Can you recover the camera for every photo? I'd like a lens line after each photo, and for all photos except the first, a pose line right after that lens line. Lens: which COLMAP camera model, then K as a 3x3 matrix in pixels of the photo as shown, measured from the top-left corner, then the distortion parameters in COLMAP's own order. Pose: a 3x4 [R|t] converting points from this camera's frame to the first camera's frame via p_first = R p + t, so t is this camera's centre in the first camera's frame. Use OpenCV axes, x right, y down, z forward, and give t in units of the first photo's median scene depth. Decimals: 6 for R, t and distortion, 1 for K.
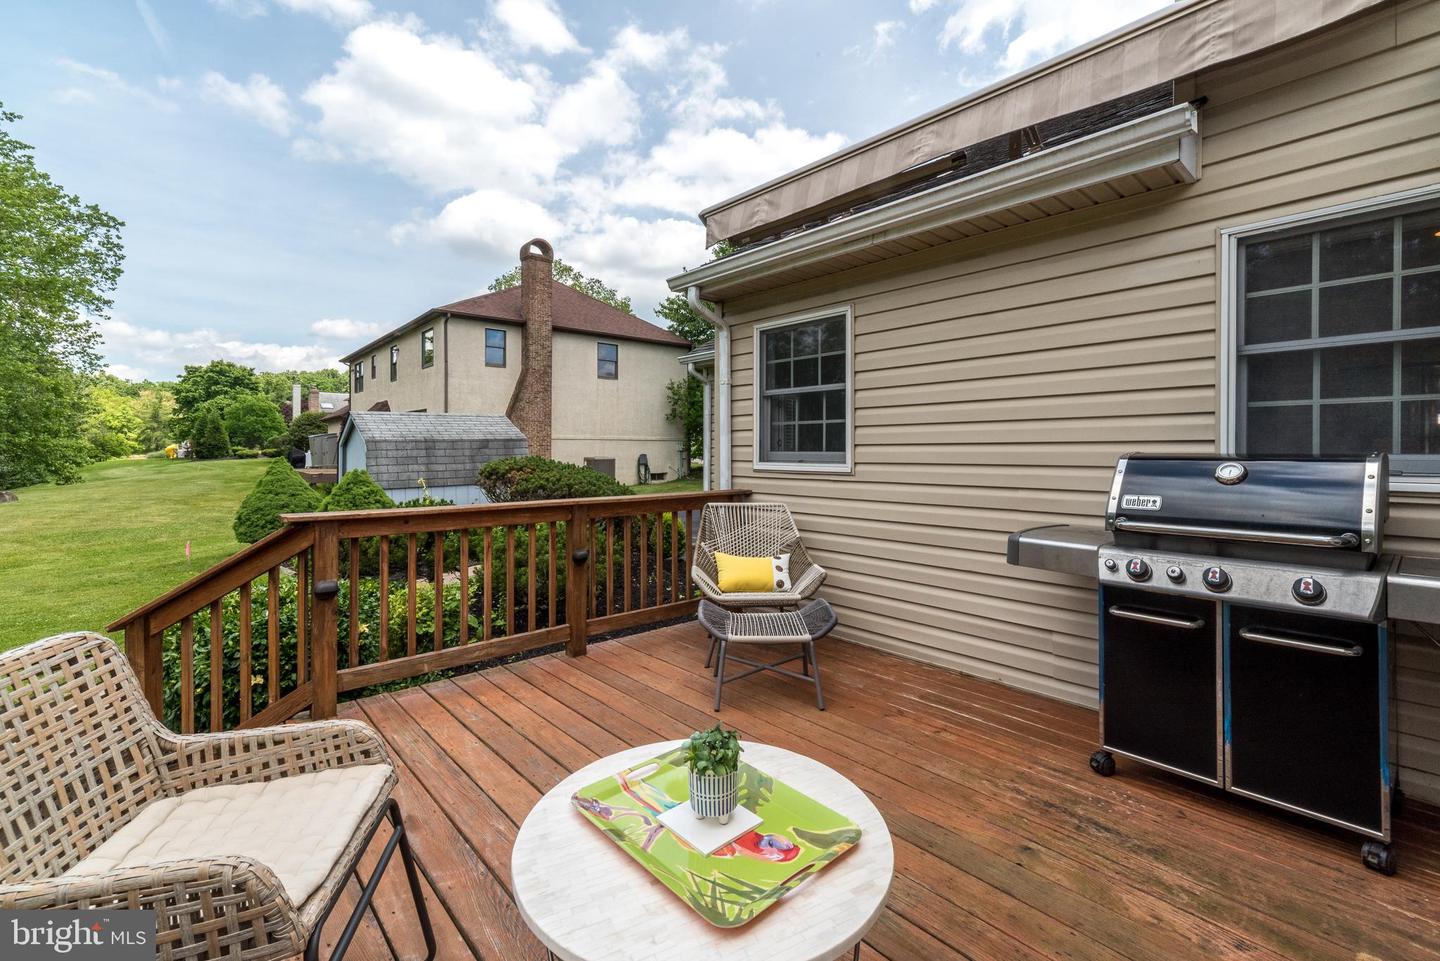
lens RADIAL K [[621.3, 0, 714.4], [0, 621.3, 451.3], [0, 0, 1]] dist [0.010096, 0.000861]
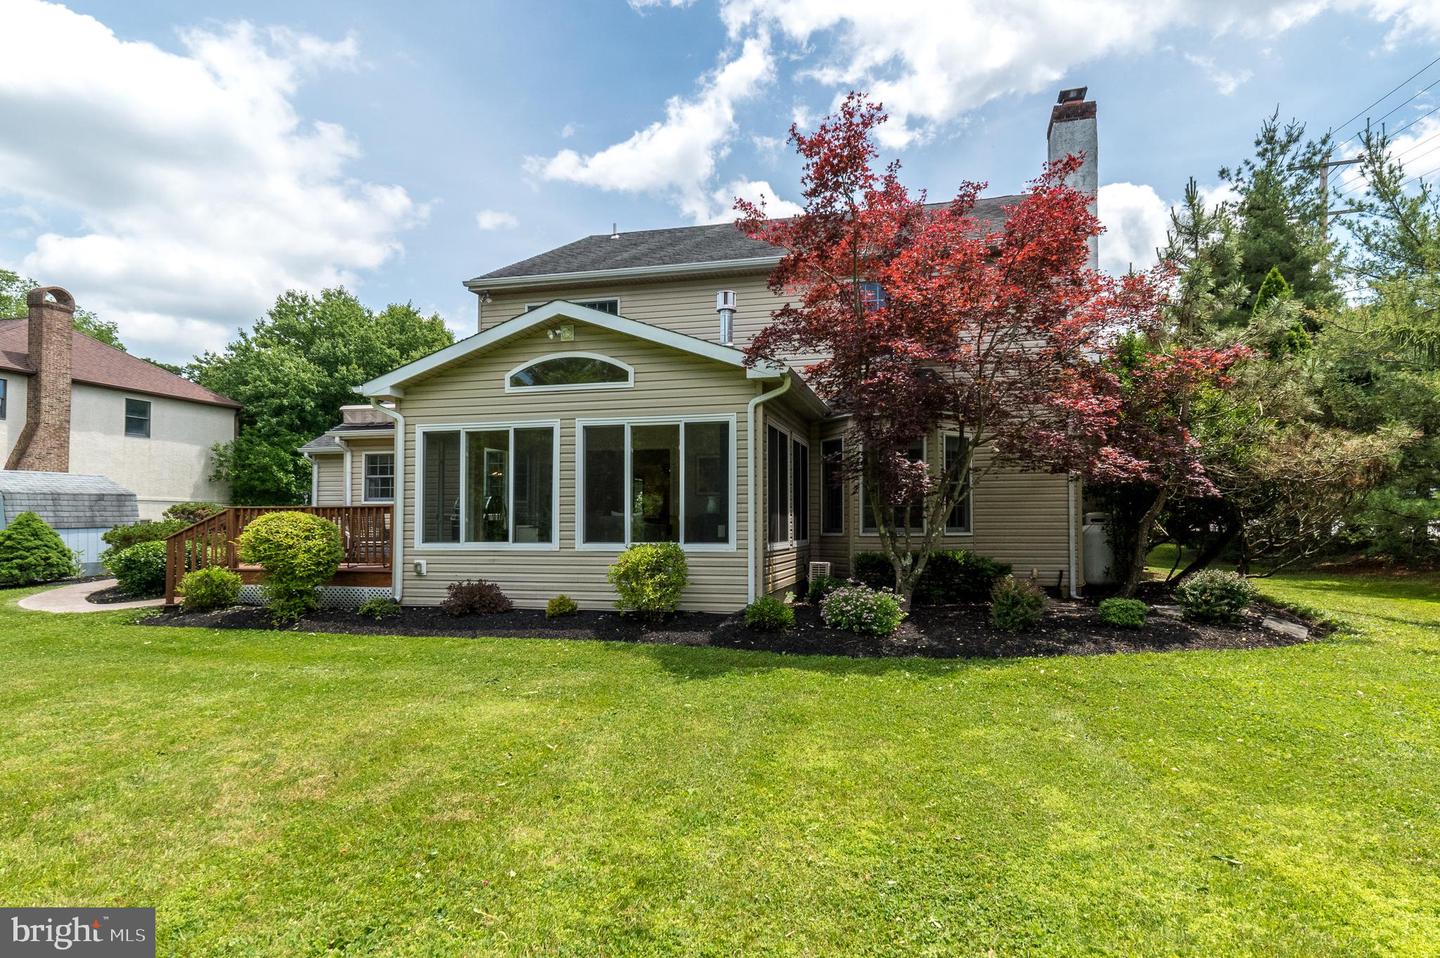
lens RADIAL K [[773.6, 0, 772.7], [0, 773.6, 505.4], [0, 0, 1]] dist [0.007643, 0.003299]
pose [[0.800678, 0.011587, 0.598983, -0.588106], [0.004623, 0.999664, -0.025517, 0.144393], [-0.599077, 0.023200, 0.800355, -3.103906]]
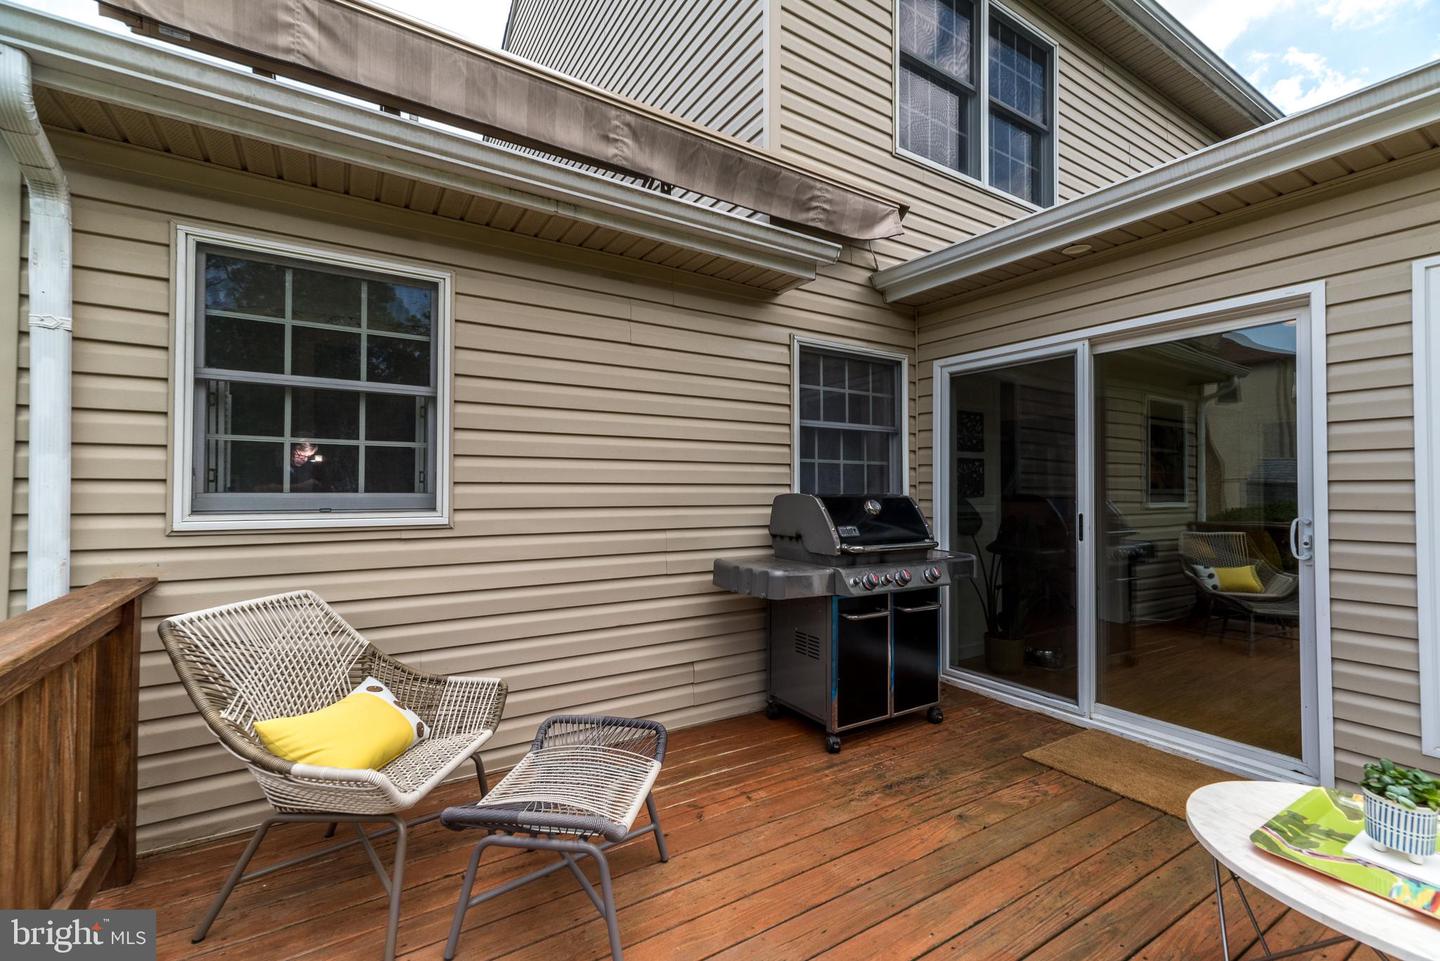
lens RADIAL K [[621.3, 0, 724.4], [0, 621.3, 474.3], [0, 0, 1]] dist [0.010096, 0.000861]
pose [[0.164285, 0.018989, 0.986230, -0.361499], [-0.005272, 0.999817, -0.018373, -0.008202], [-0.986399, -0.002181, 0.164355, 0.562419]]
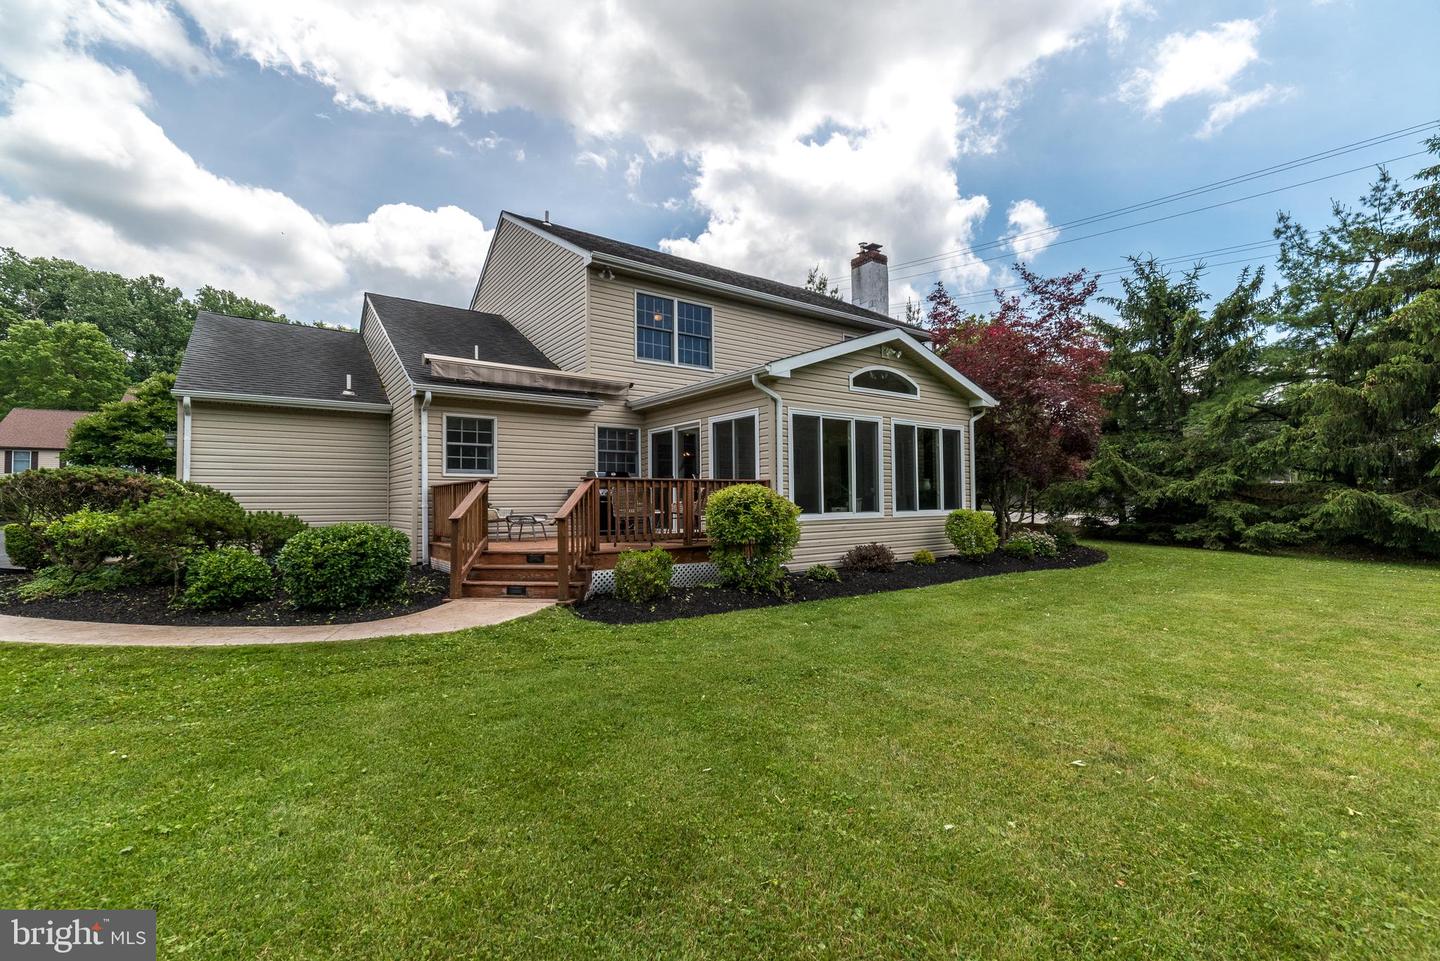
lens RADIAL K [[621.3, 0, 742.0], [0, 621.3, 475.1], [0, 0, 1]] dist [0.010096, 0.000861]
pose [[0.074557, 0.041915, 0.996335, -2.302147], [0.014077, 0.998972, -0.043079, 0.149541], [-0.997117, 0.017238, 0.073891, -0.274893]]
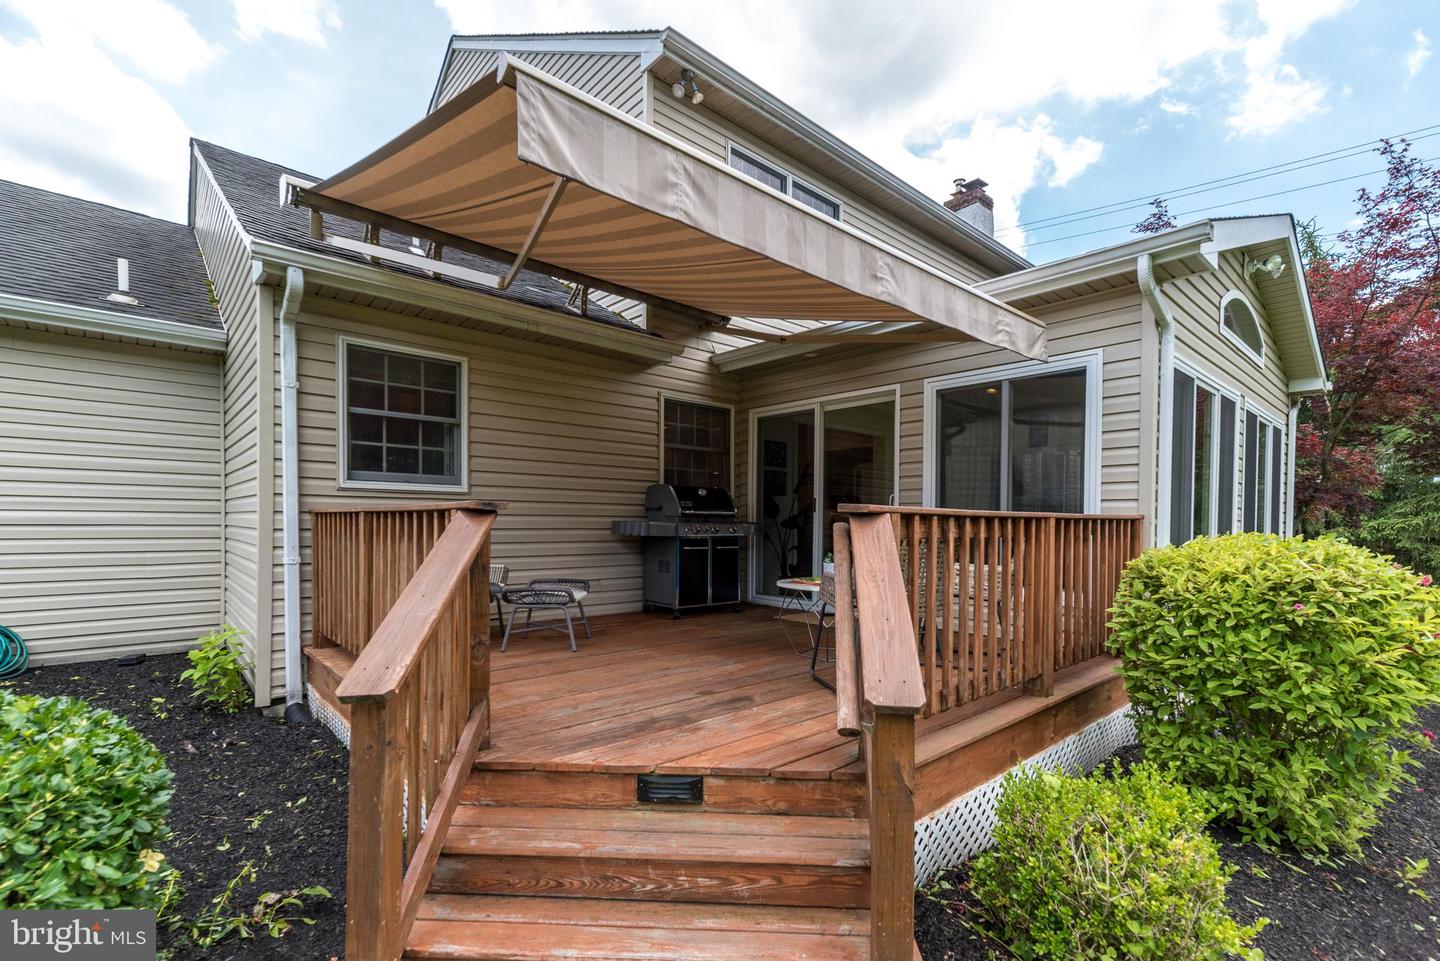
lens RADIAL K [[644.2, 0, 747.0], [0, 644.2, 525.3], [0, 0, 1]] dist [0.002592, 0.001081]
pose [[-0.023658, -0.007469, 0.999692, -1.012329], [-0.007900, 0.999942, 0.007284, 0.079964], [-0.999689, -0.007725, -0.023715, 0.440473]]
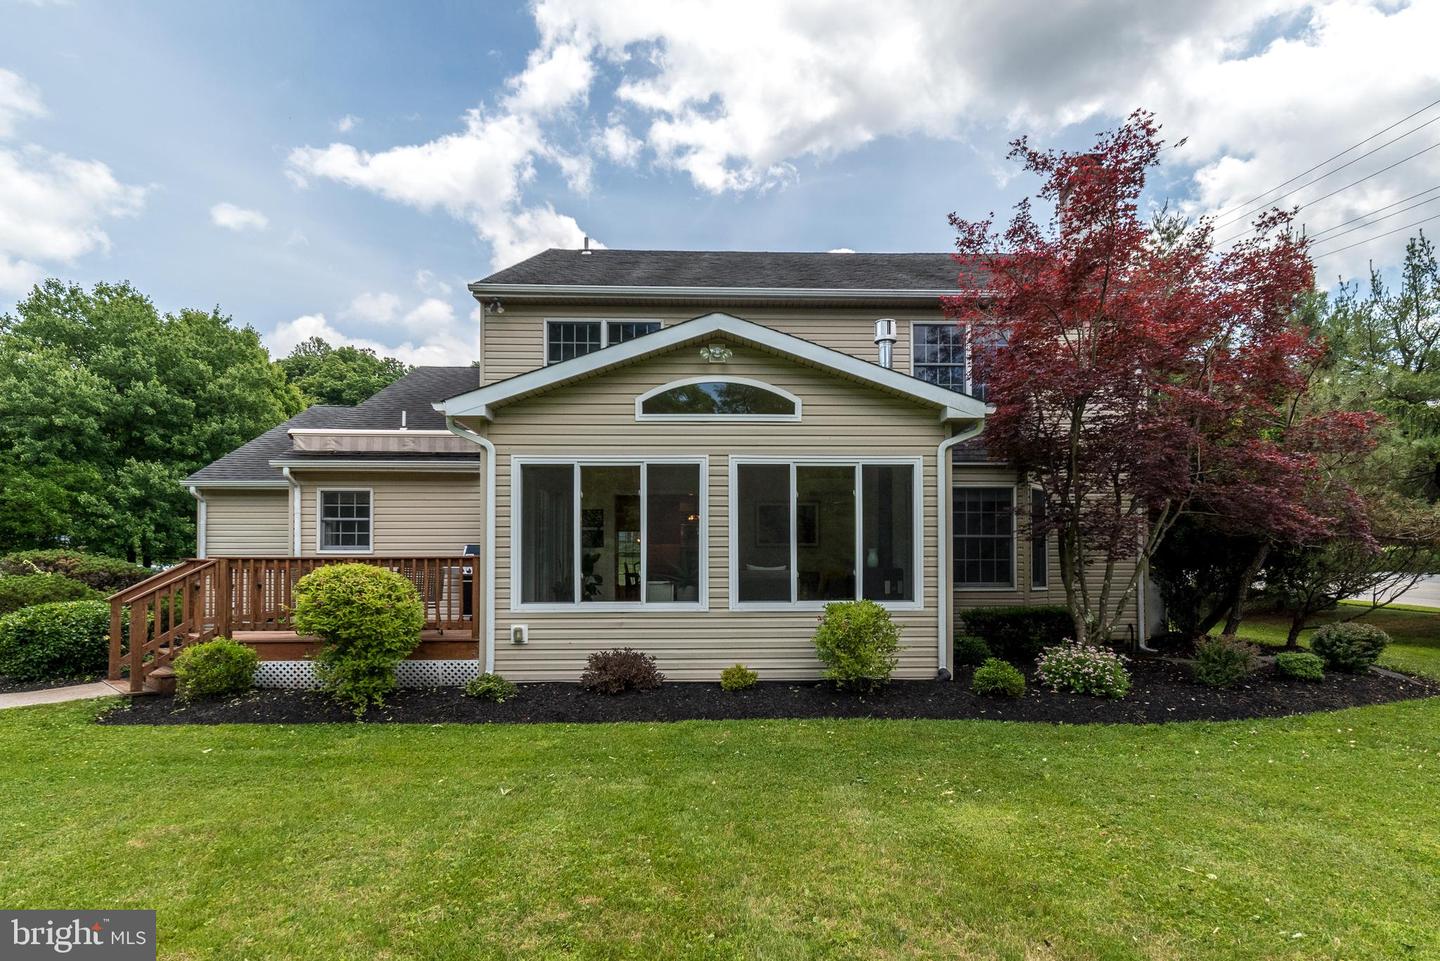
lens RADIAL K [[807.3, 0, 764.7], [0, 807.3, 556.5], [0, 0, 1]] dist [0.004867, 0.001449]
pose [[0.627619, 0.016052, 0.778355, -1.264905], [0.006210, 0.999652, -0.025623, 0.132395], [-0.778496, 0.020915, 0.627301, -2.185772]]
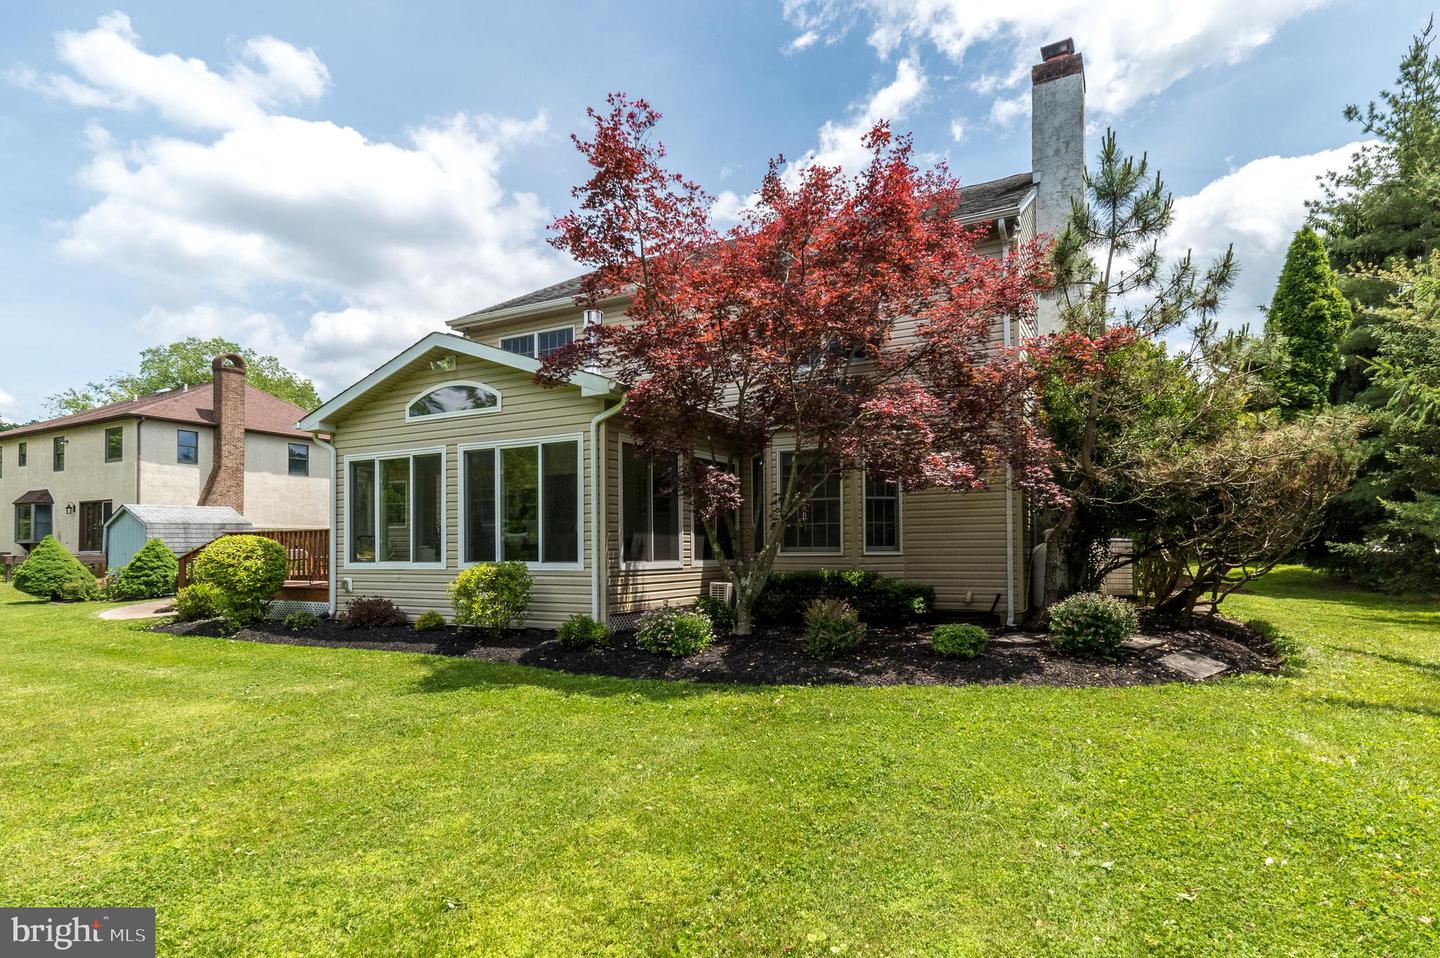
lens RADIAL K [[773.6, 0, 755.2], [0, 773.6, 522.2], [0, 0, 1]] dist [0.007643, 0.003299]
pose [[0.923919, 0.007926, 0.382506, 0.328590], [0.007603, 0.999208, -0.039070, 0.174470], [-0.382513, 0.039006, 0.923126, -3.544963]]
